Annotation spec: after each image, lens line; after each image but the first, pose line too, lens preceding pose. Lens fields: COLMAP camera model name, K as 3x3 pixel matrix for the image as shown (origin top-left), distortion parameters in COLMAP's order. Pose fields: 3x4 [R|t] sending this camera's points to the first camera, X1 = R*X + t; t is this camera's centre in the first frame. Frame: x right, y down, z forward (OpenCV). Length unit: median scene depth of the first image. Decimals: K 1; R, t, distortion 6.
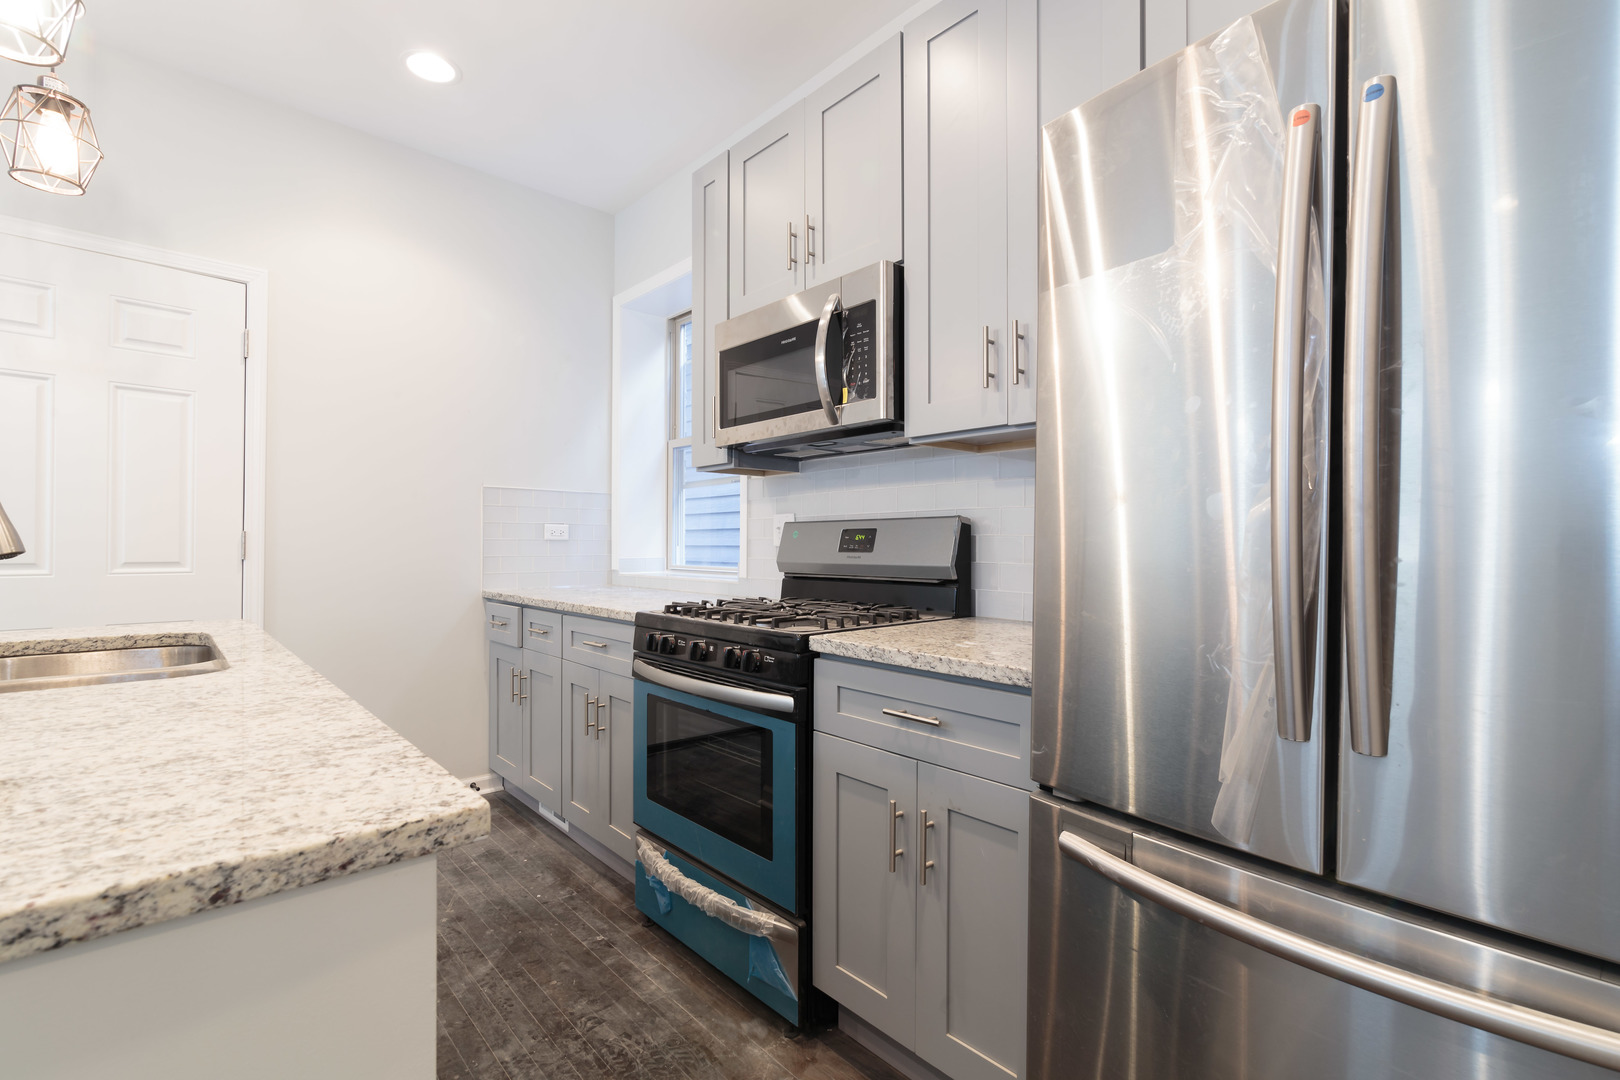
lens RADIAL K [[743.6, 0, 810.0], [0, 743.6, 540.0], [0, 0, 1]] dist [0.001815, 0.000307]
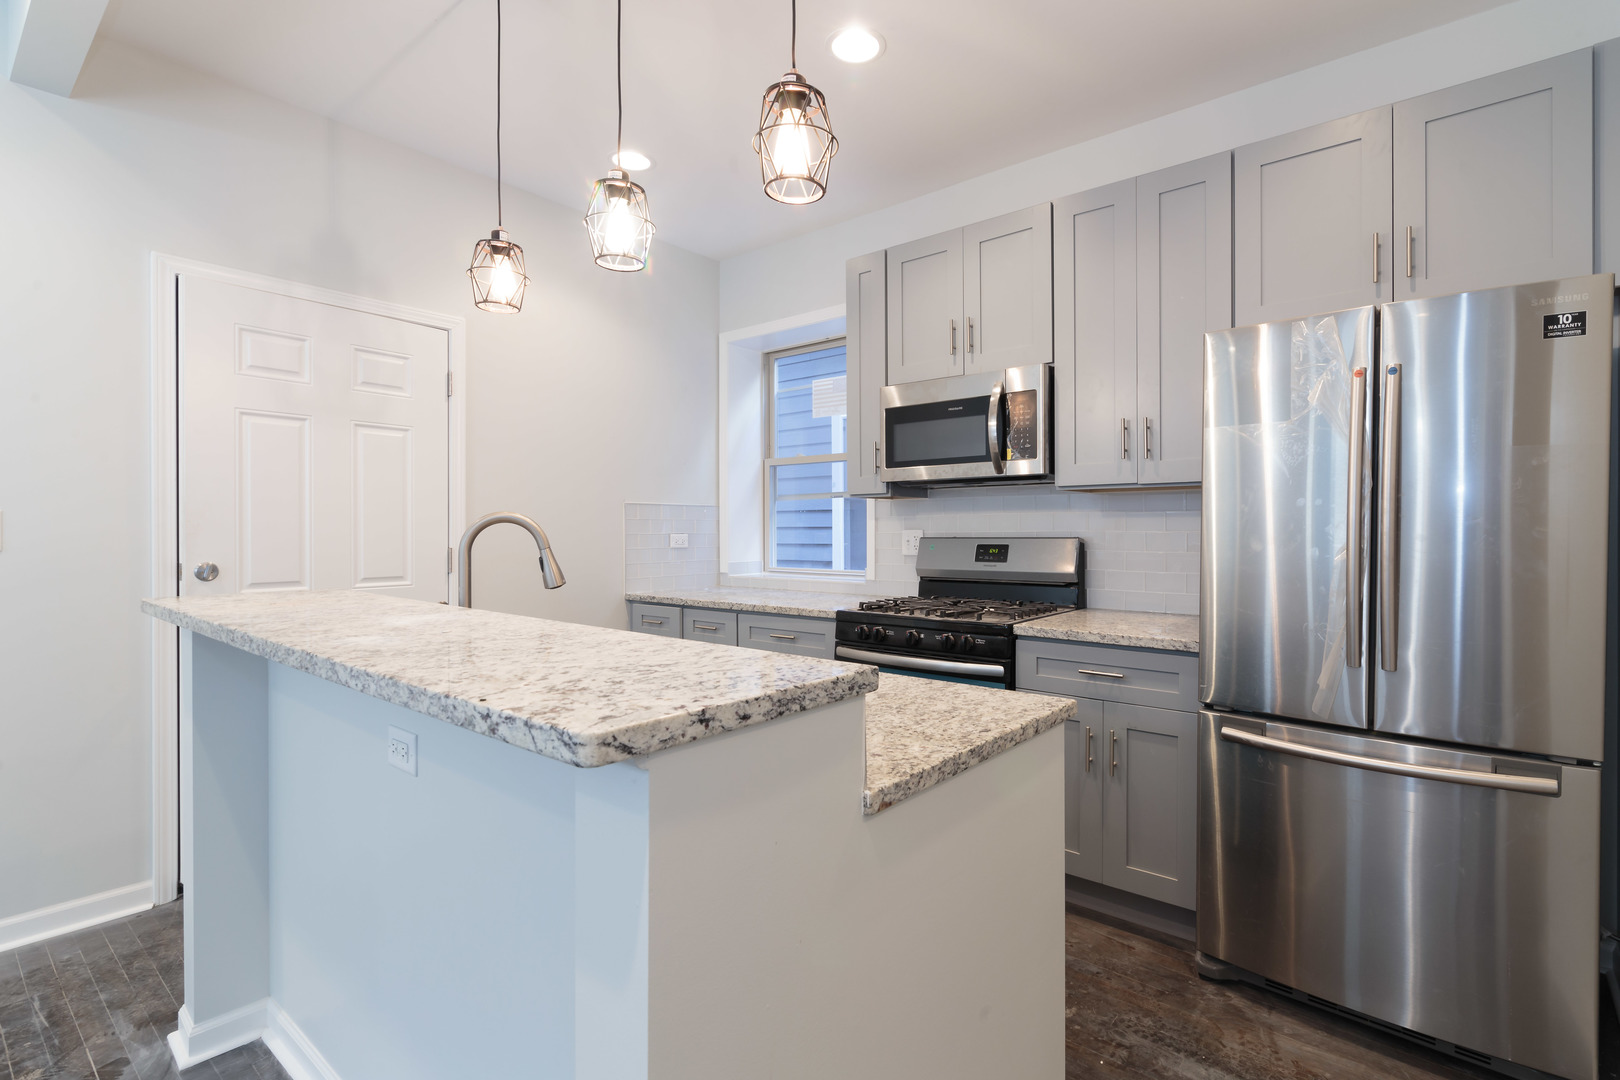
lens RADIAL K [[764.2, 0, 872.4], [0, 764.2, 537.2], [0, 0, 1]] dist [-0.001290, -0.000073]
pose [[0.984291, -0.008601, 0.176344, -0.438237], [0.005834, 0.999852, 0.016201, -0.057987], [-0.176457, -0.014918, 0.984195, -0.361839]]
